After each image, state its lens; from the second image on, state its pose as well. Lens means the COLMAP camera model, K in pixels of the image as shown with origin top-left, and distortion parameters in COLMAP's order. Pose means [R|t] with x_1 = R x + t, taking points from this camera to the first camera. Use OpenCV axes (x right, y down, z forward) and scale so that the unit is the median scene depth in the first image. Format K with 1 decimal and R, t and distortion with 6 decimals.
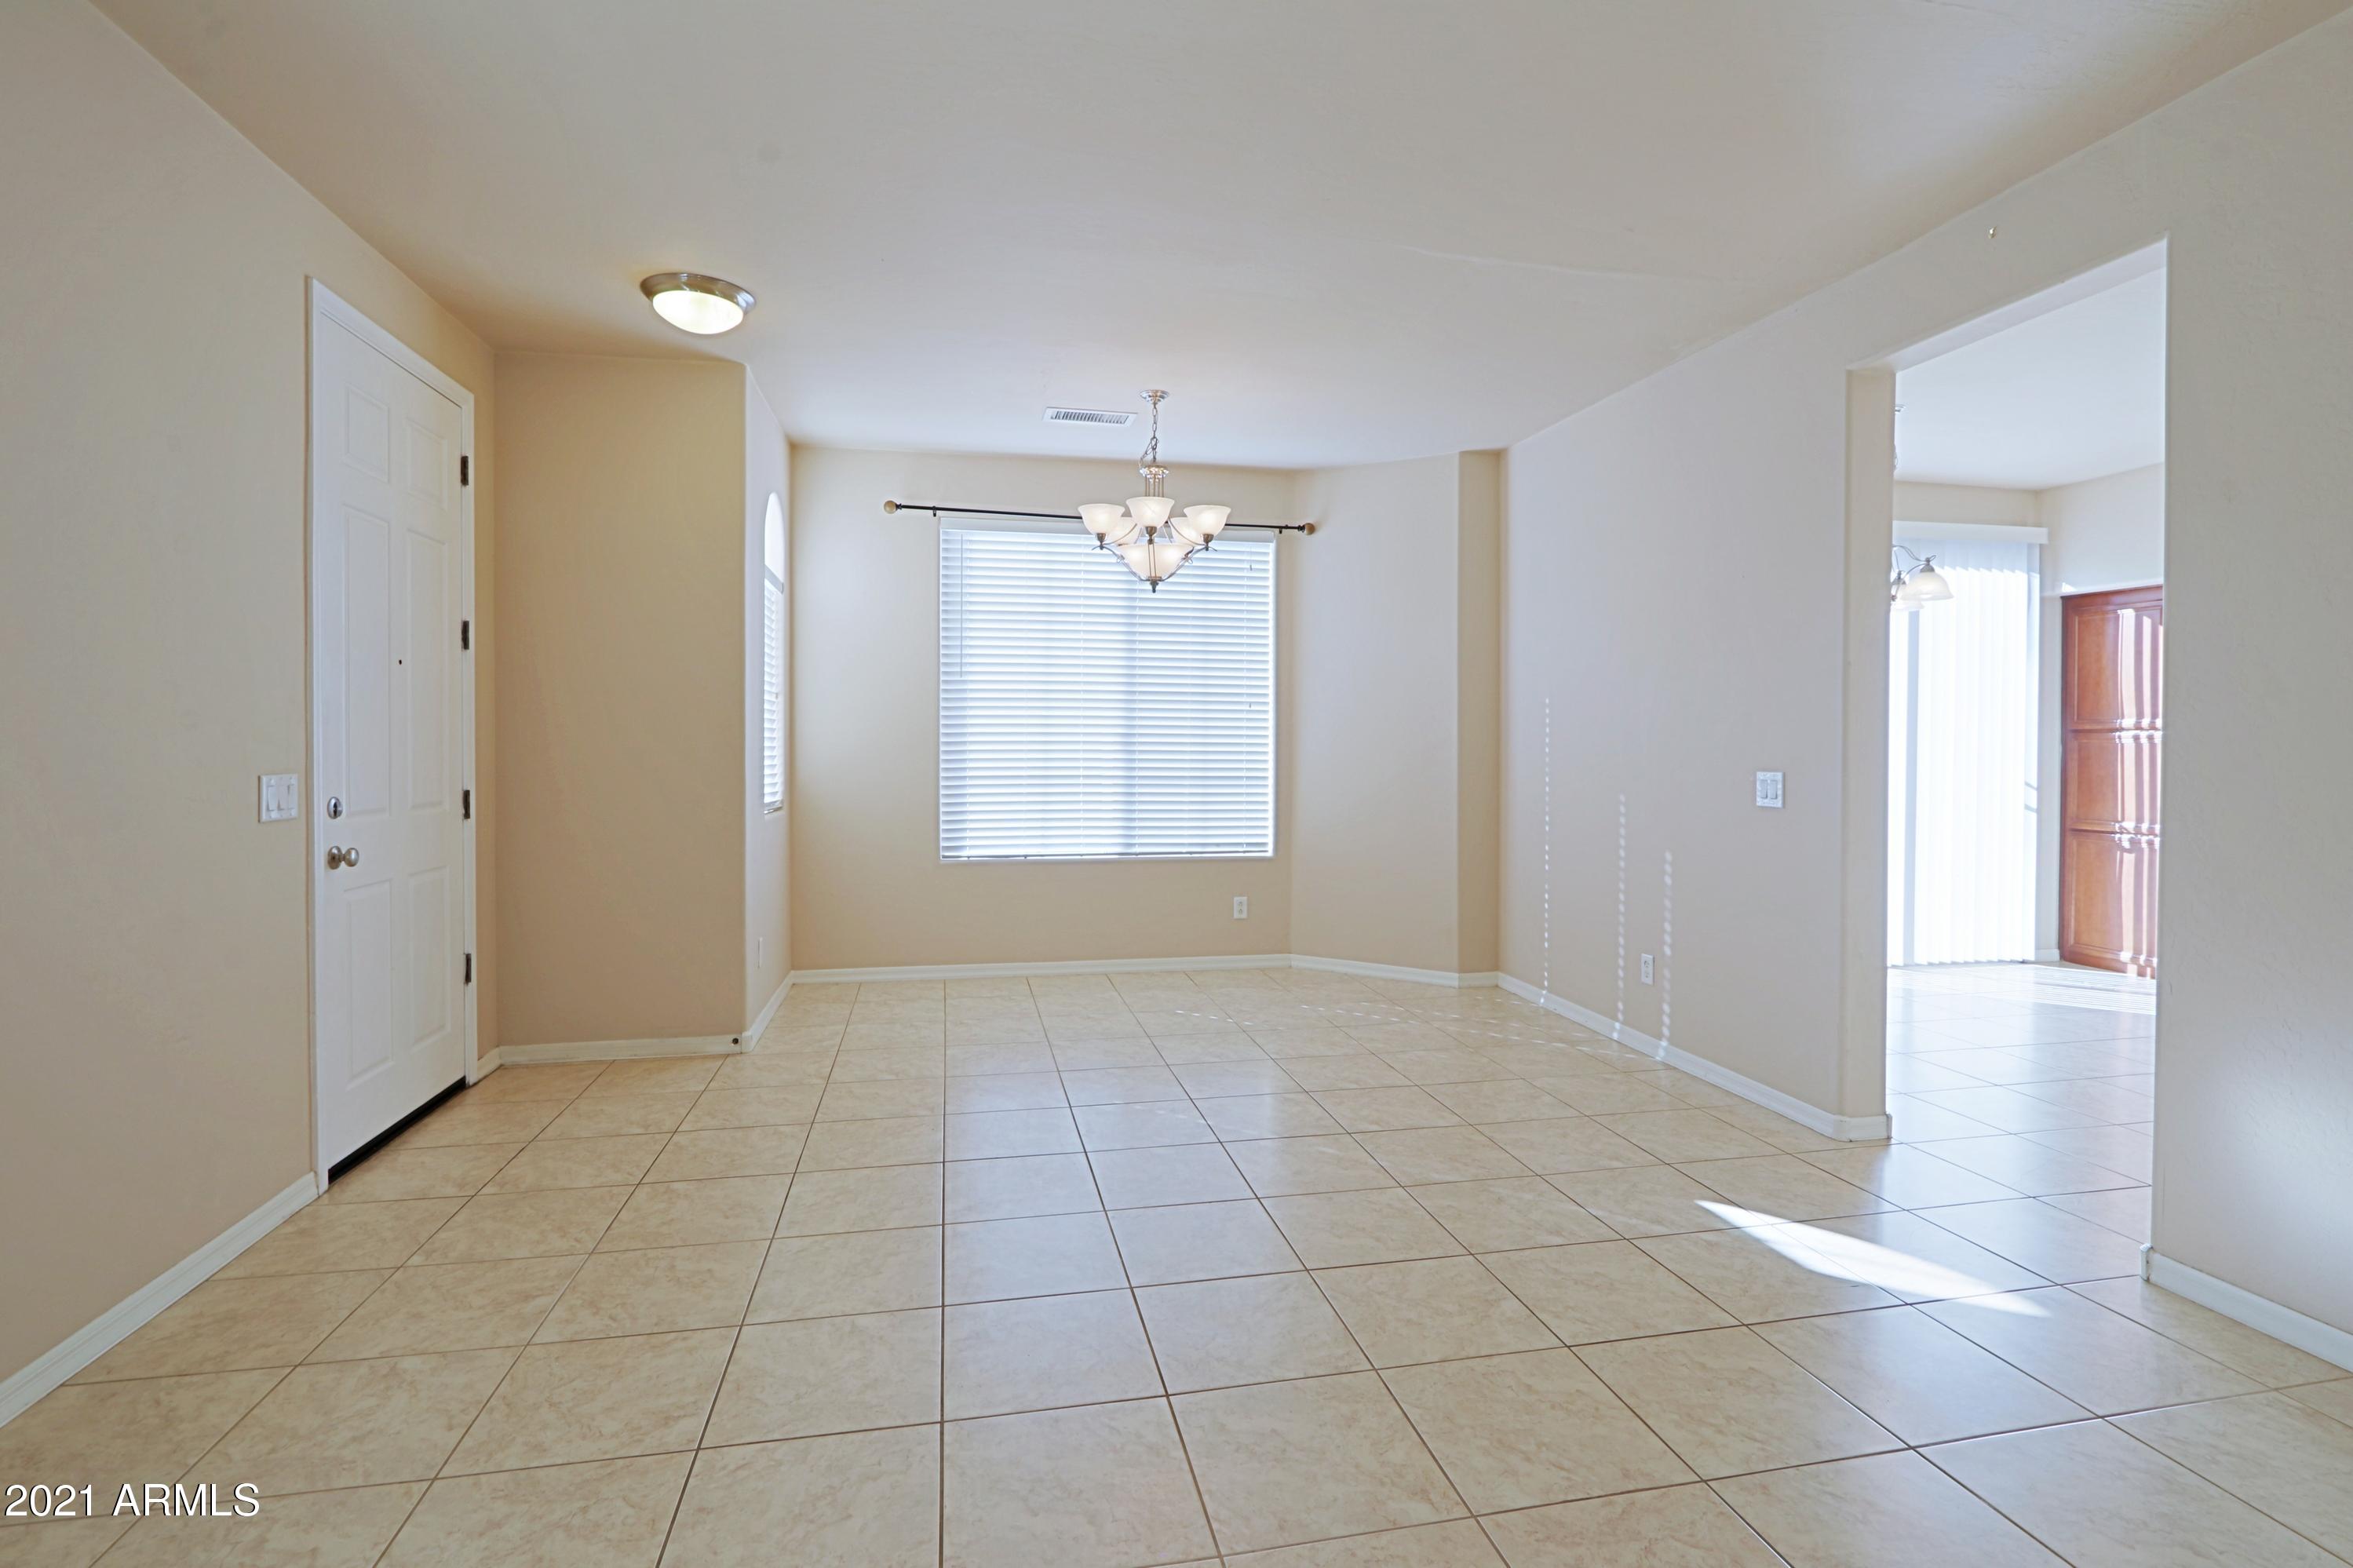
lens RADIAL K [[1097.5, 0, 1172.0], [0, 1097.5, 756.3], [0, 0, 1]] dist [-0.020982, 0.002977]
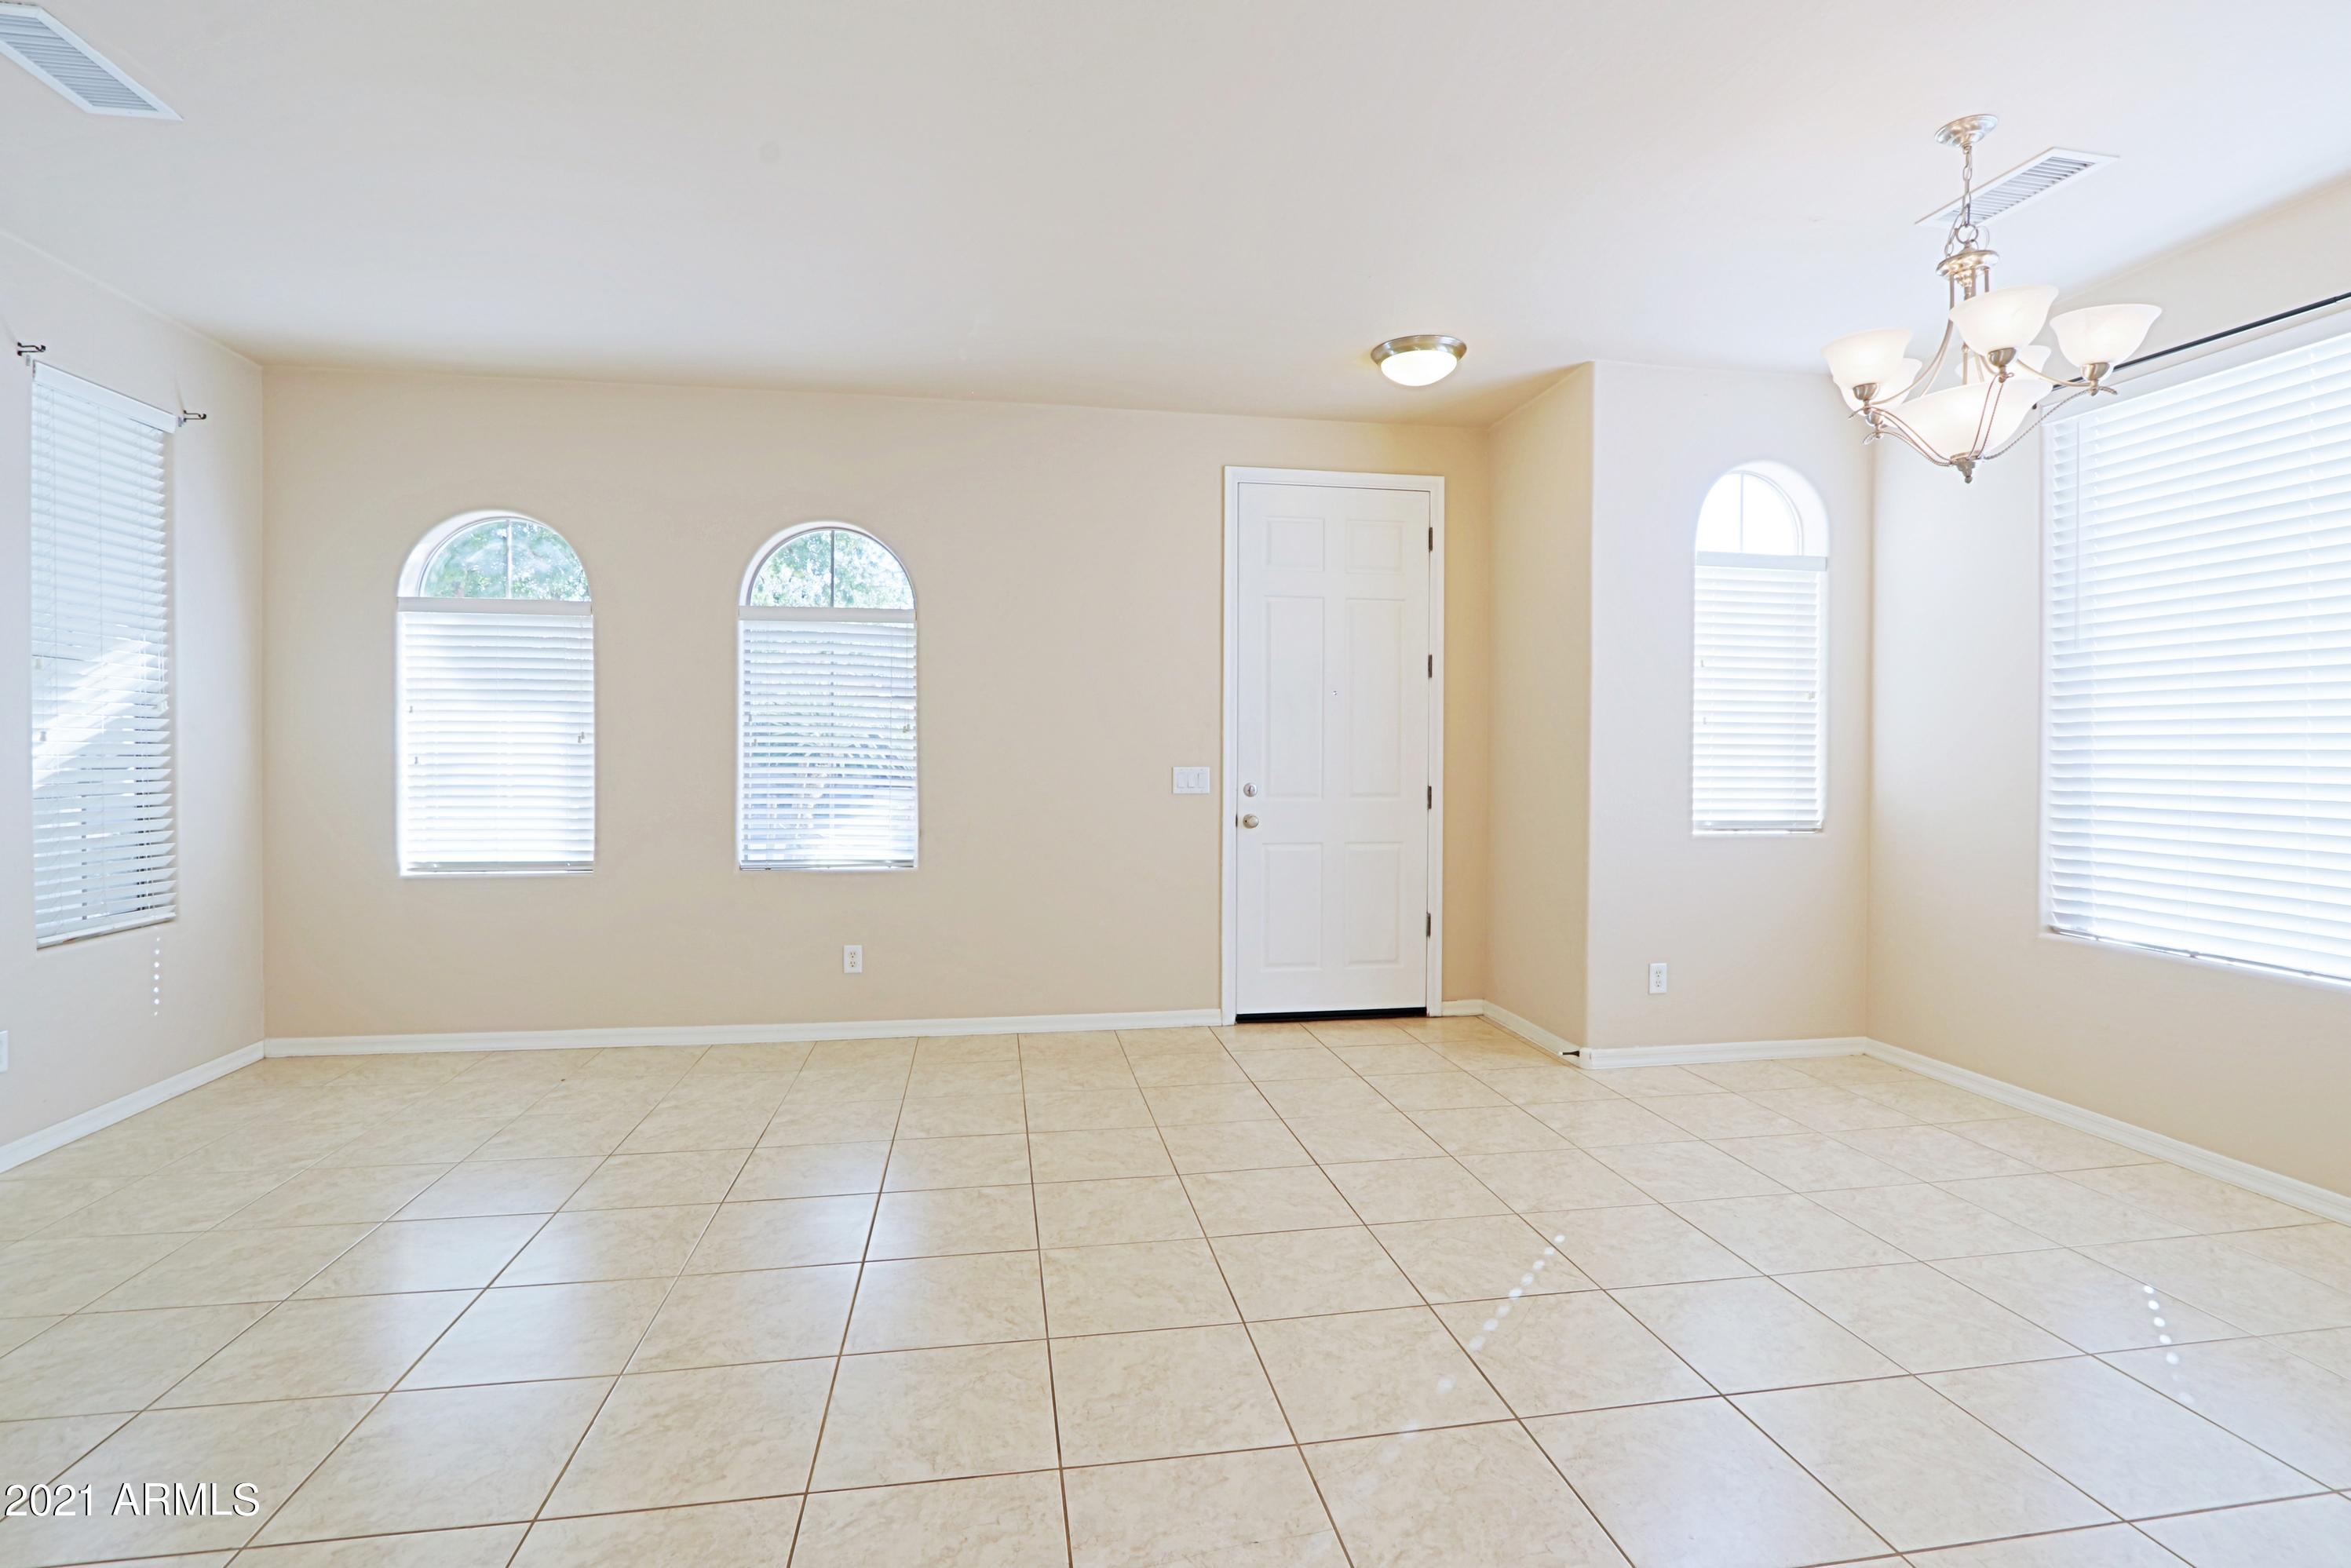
lens RADIAL K [[1096.4, 0, 1171.0], [0, 1096.4, 756.3], [0, 0, 1]] dist [-0.020982, 0.002977]
pose [[-0.031357, 0.005280, -0.999494, 0.868189], [-0.016831, 0.999841, 0.005810, -0.009400], [0.999367, 0.017004, -0.031263, 0.966940]]
